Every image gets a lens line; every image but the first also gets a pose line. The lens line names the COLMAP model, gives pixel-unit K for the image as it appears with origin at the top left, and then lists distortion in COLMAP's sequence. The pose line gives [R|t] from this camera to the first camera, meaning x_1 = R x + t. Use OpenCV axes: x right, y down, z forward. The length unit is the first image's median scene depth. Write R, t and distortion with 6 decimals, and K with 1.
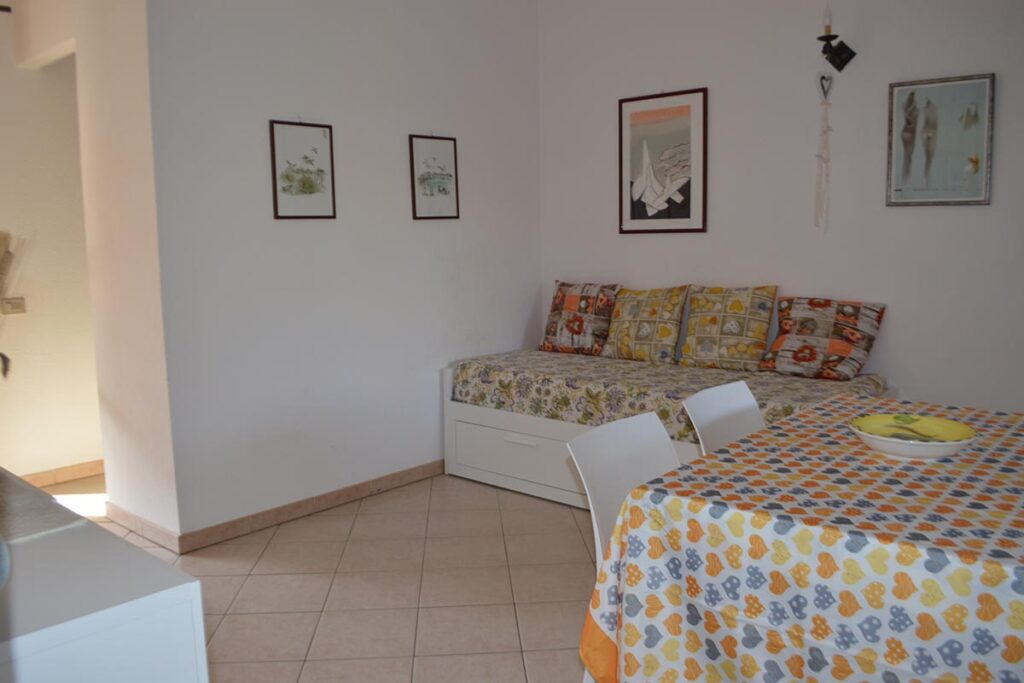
lens RADIAL K [[811.8, 0, 512.0], [0, 811.8, 341.5], [0, 0, 1]] dist [-0.064867, 0.000511]
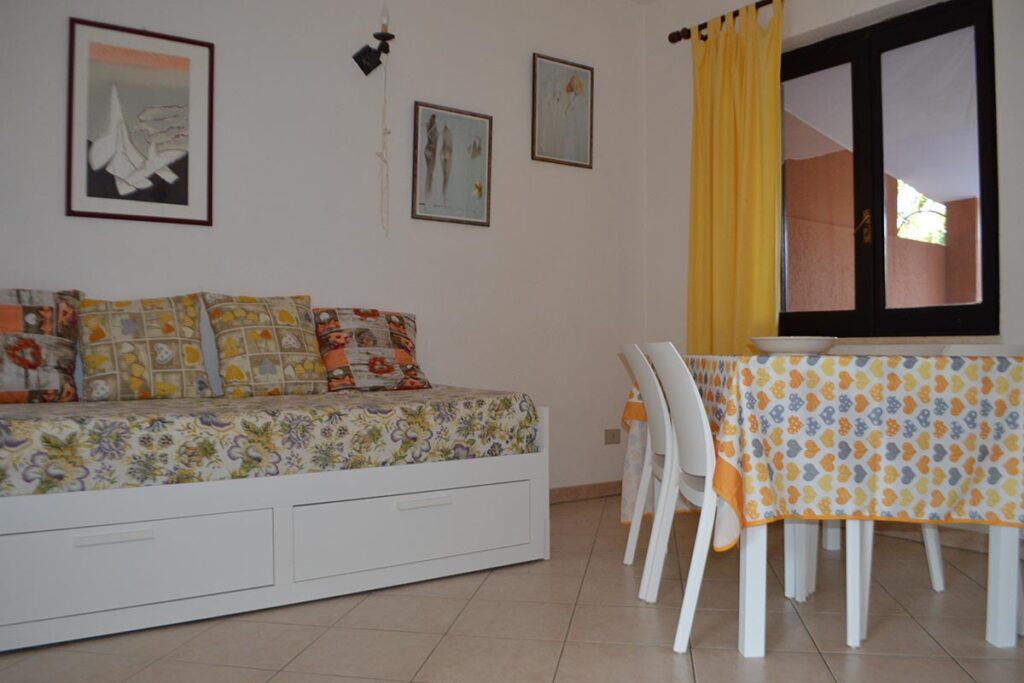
lens RADIAL K [[811.8, 0, 512.0], [0, 811.8, 341.5], [0, 0, 1]] dist [-0.064867, 0.000511]
pose [[0.257519, 0.019616, 0.966074, -0.440627], [0.119590, 0.991460, -0.052010, 0.049203], [-0.958844, 0.128926, 0.252974, 0.573932]]
